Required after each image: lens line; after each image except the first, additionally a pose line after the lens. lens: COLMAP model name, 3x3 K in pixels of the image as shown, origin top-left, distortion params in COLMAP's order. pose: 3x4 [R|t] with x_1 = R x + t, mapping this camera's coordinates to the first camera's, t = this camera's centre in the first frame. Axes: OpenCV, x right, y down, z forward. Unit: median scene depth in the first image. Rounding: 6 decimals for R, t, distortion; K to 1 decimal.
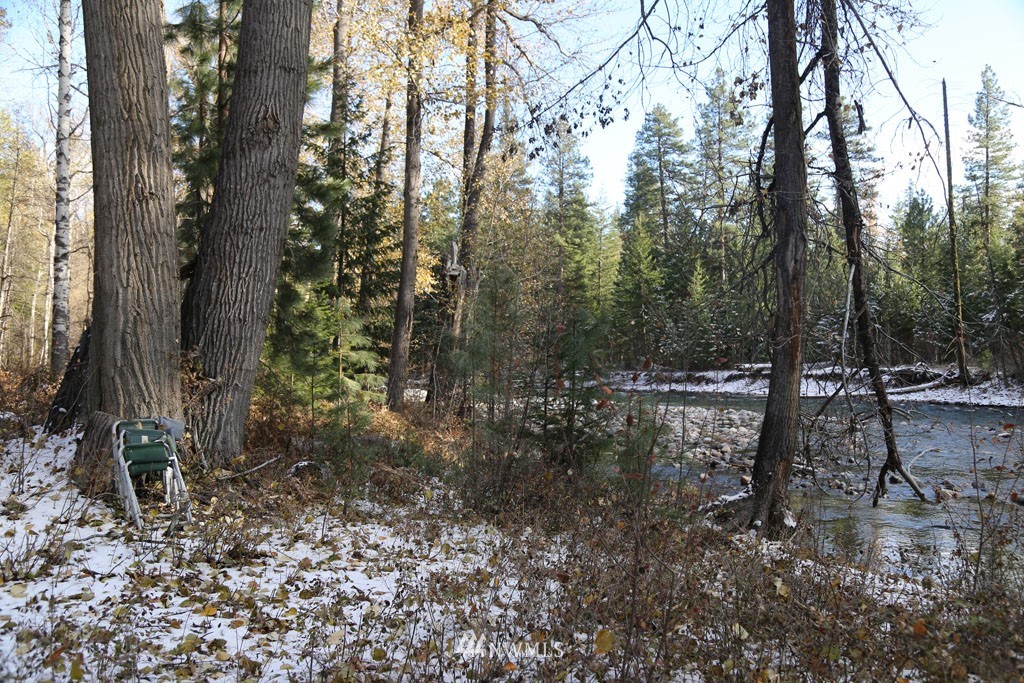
lens RADIAL K [[838.3, 0, 516.1], [0, 838.3, 341.6], [0, 0, 1]] dist [-0.052802, 0.081974]
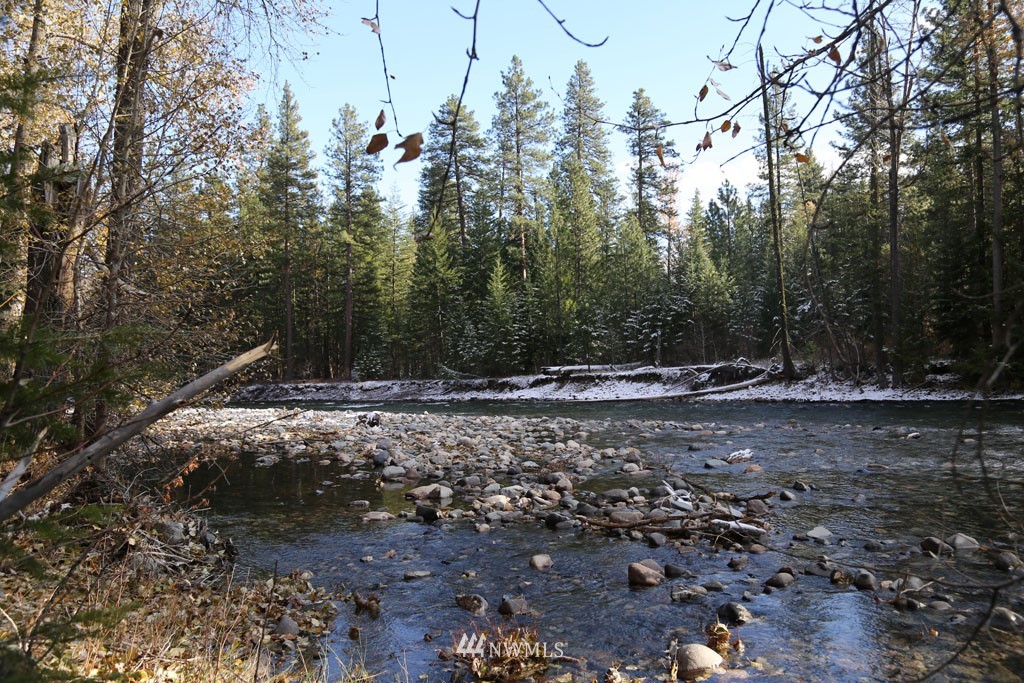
lens RADIAL K [[808.1, 0, 513.3], [0, 808.1, 353.6], [0, 0, 1]] dist [-0.060052, 0.060552]
pose [[0.972344, -0.021225, 0.232588, 0.025103], [0.022254, 0.999751, -0.001802, 0.010953], [-0.232492, 0.006928, 0.972574, 0.131724]]
